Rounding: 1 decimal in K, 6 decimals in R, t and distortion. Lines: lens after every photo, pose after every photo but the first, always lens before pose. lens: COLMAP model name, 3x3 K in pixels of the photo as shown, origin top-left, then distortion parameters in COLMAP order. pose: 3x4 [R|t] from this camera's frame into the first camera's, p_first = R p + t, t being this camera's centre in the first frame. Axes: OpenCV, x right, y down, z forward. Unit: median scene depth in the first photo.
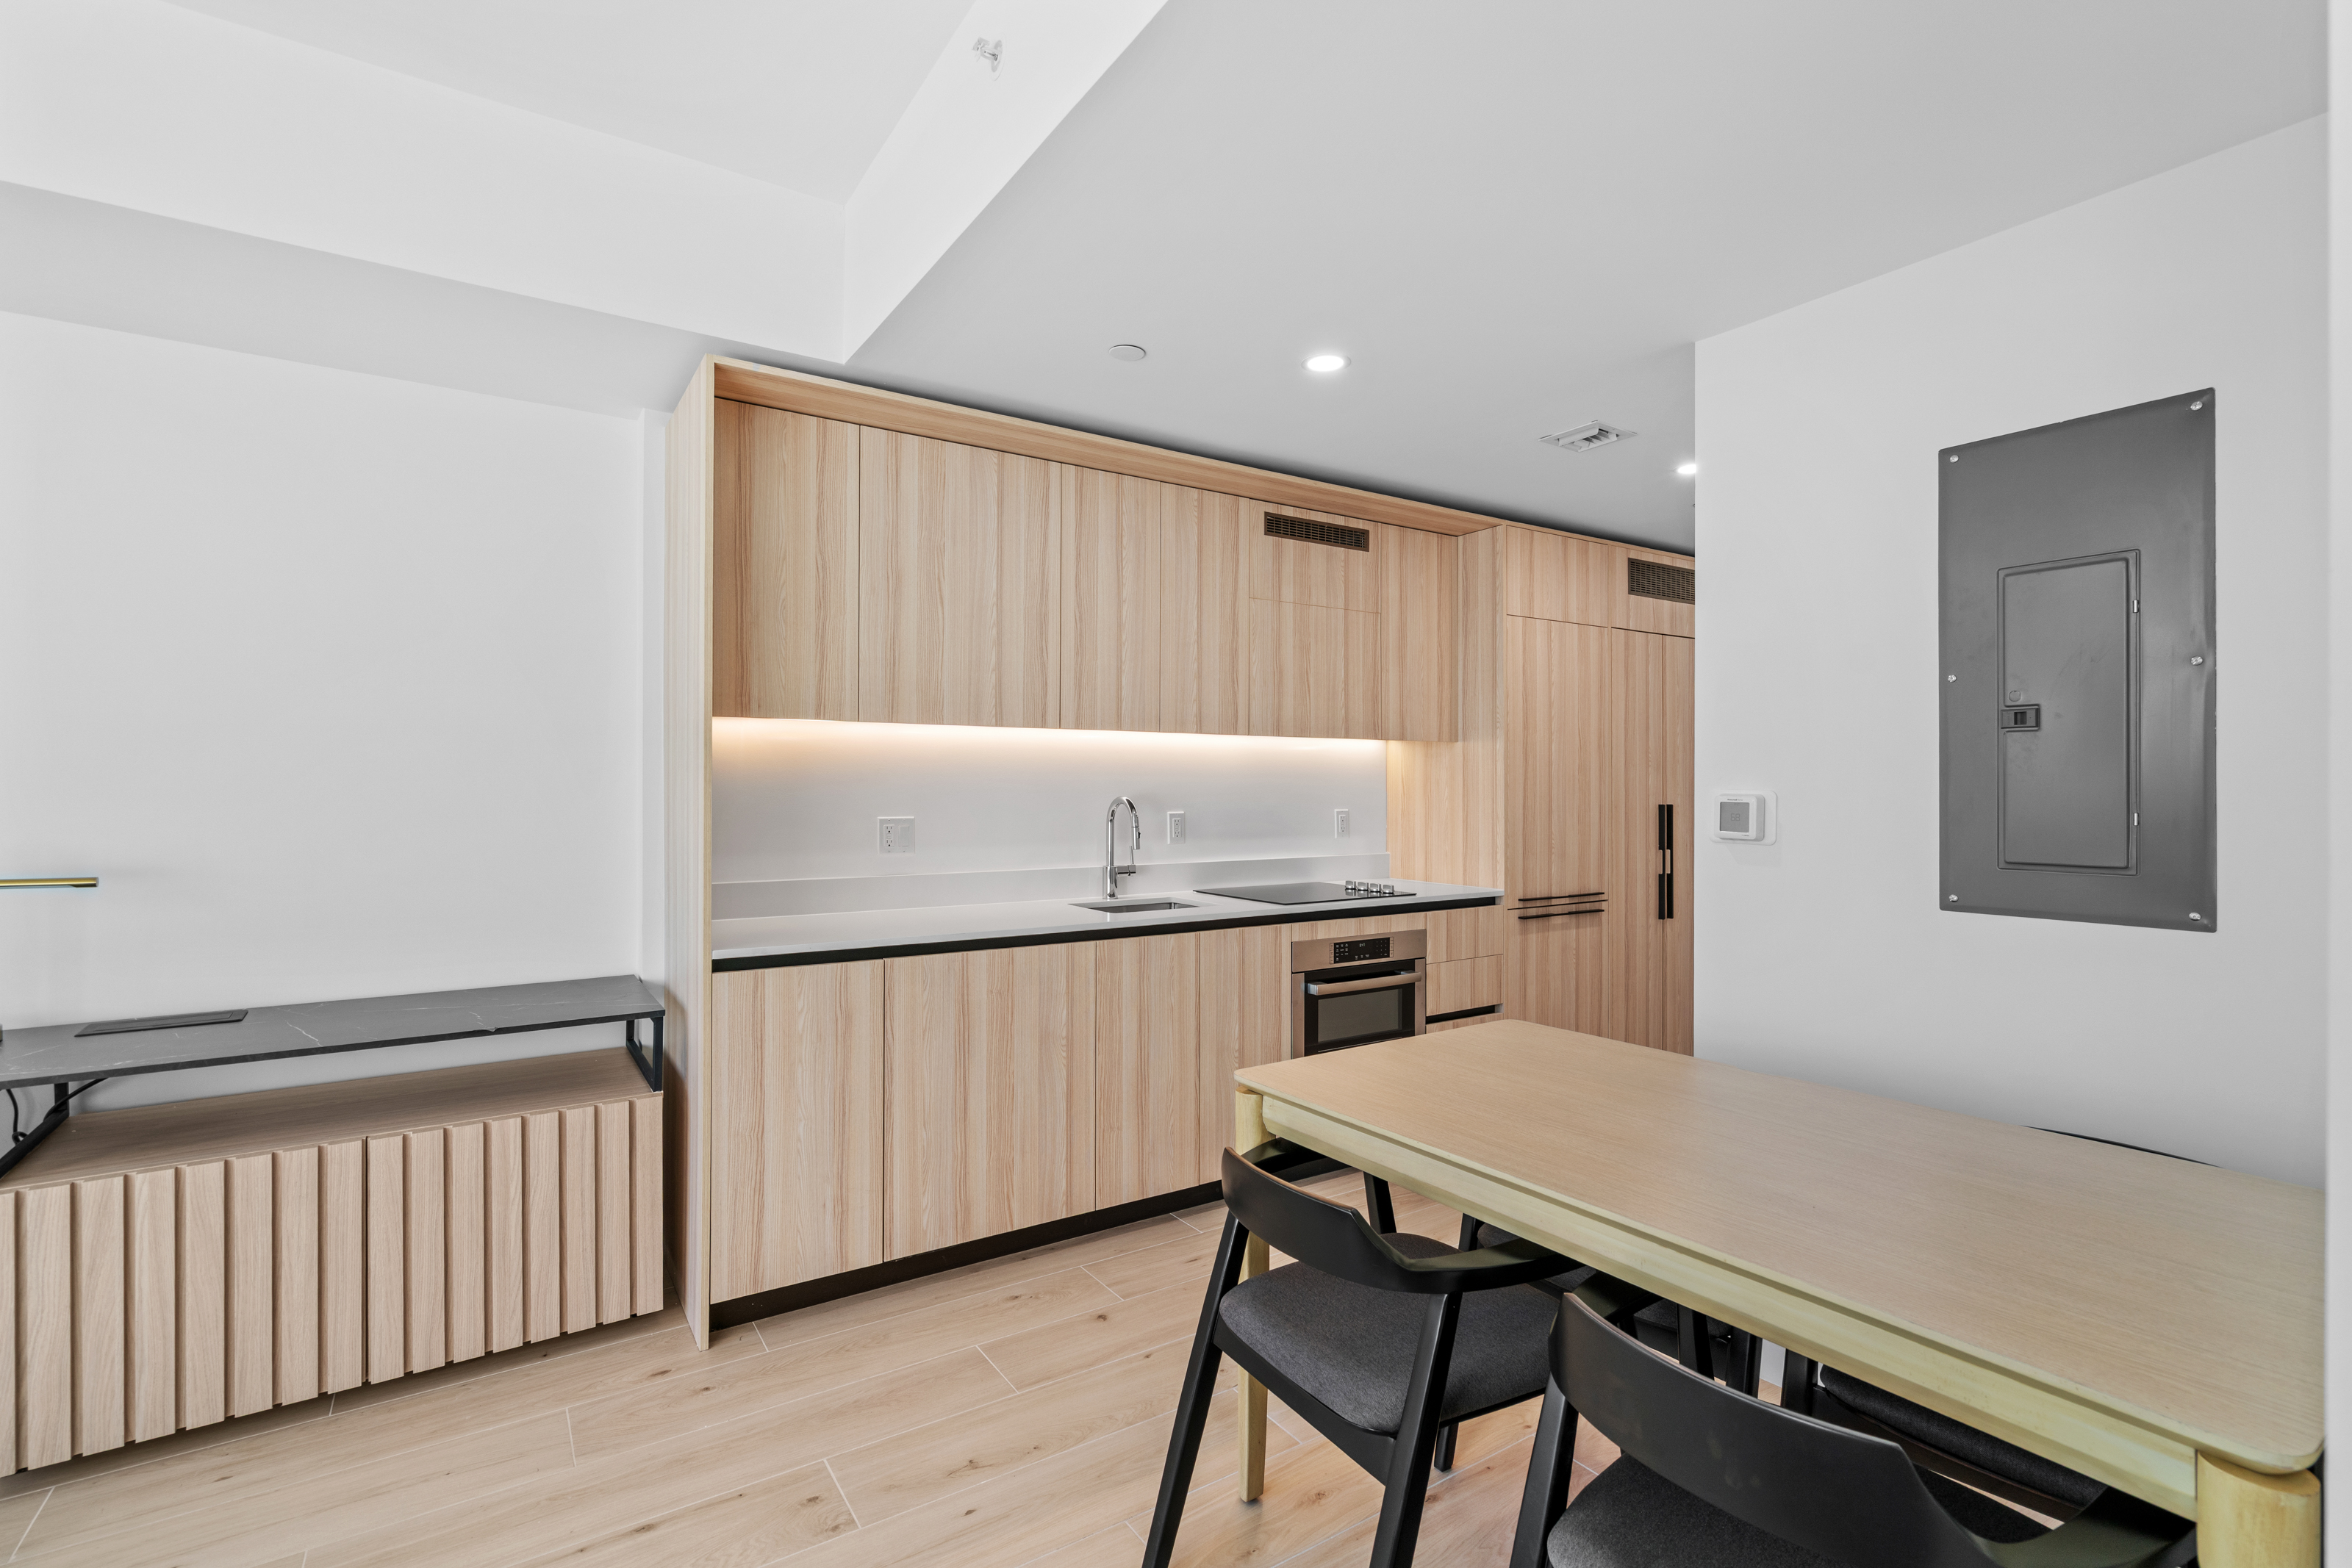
lens RADIAL K [[1066.8, 0, 1173.6], [0, 1066.8, 785.8], [0, 0, 1]] dist [-0.001904, 0.000049]
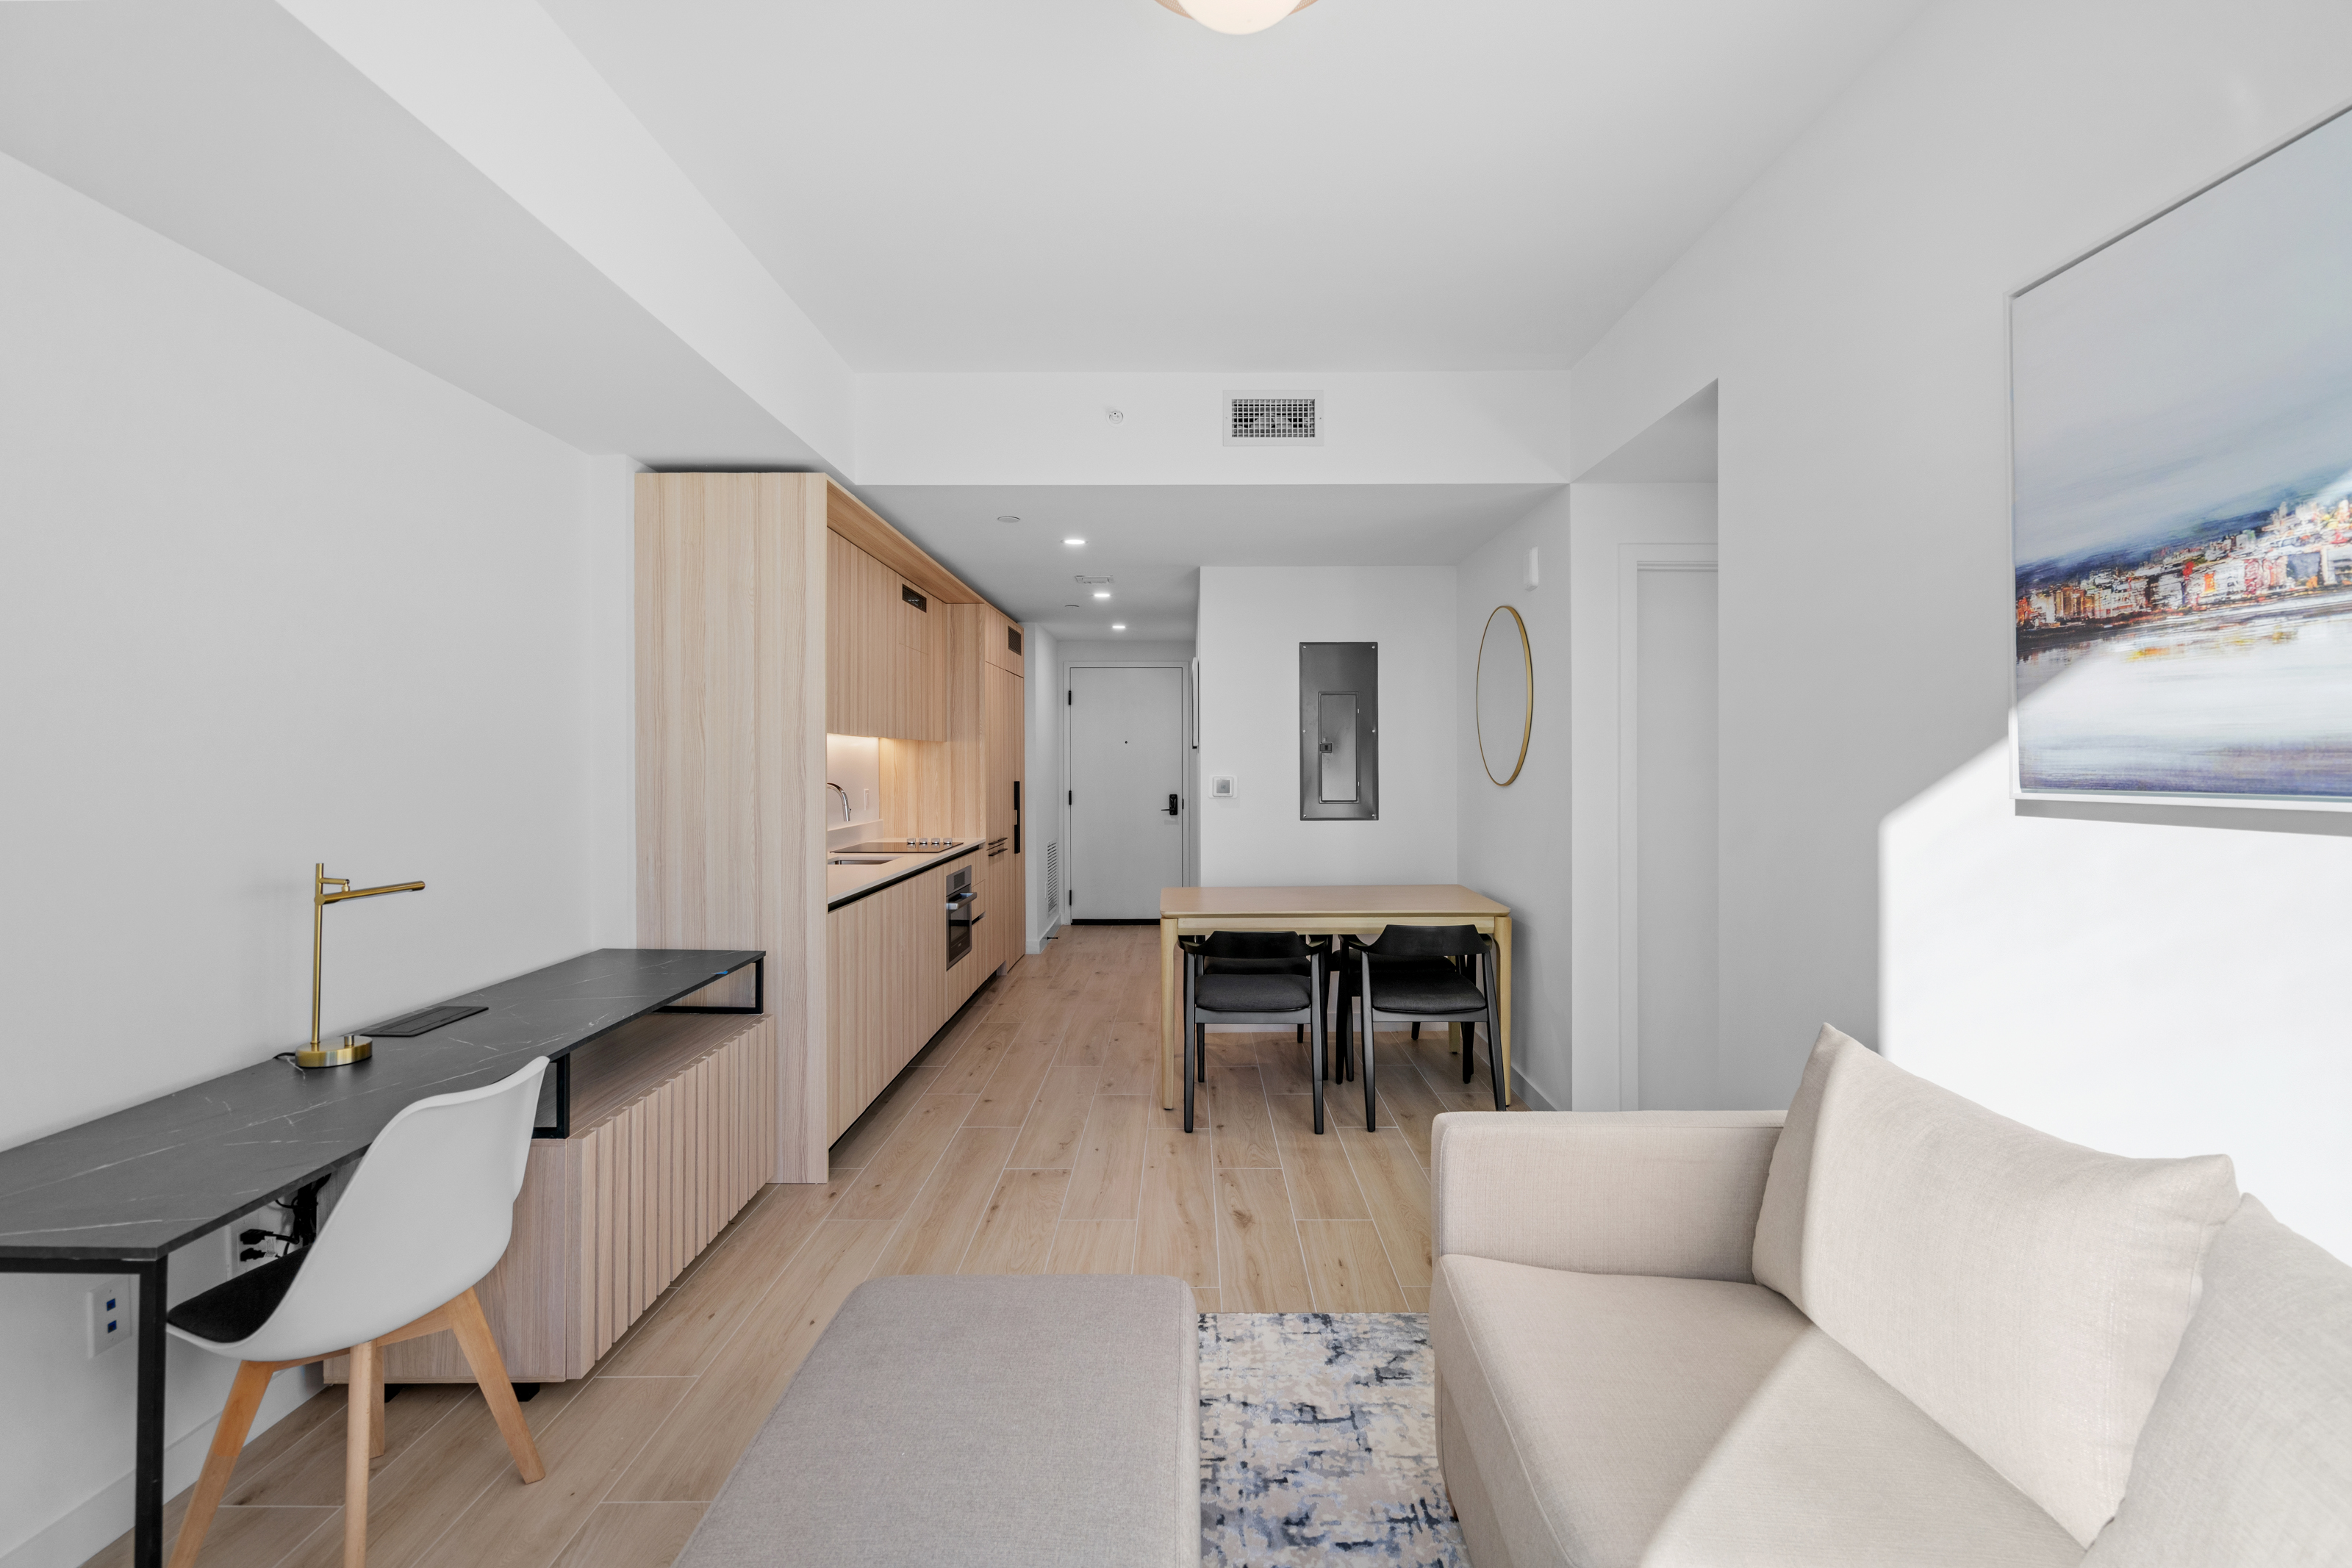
lens RADIAL K [[1066.8, 0, 1180.3], [0, 1066.8, 768.8], [0, 0, 1]] dist [-0.001904, 0.000049]
pose [[0.559566, -0.009321, 0.828733, -0.779225], [0.001865, 0.999948, 0.009988, -0.017772], [-0.828784, -0.004043, 0.559555, -0.101194]]
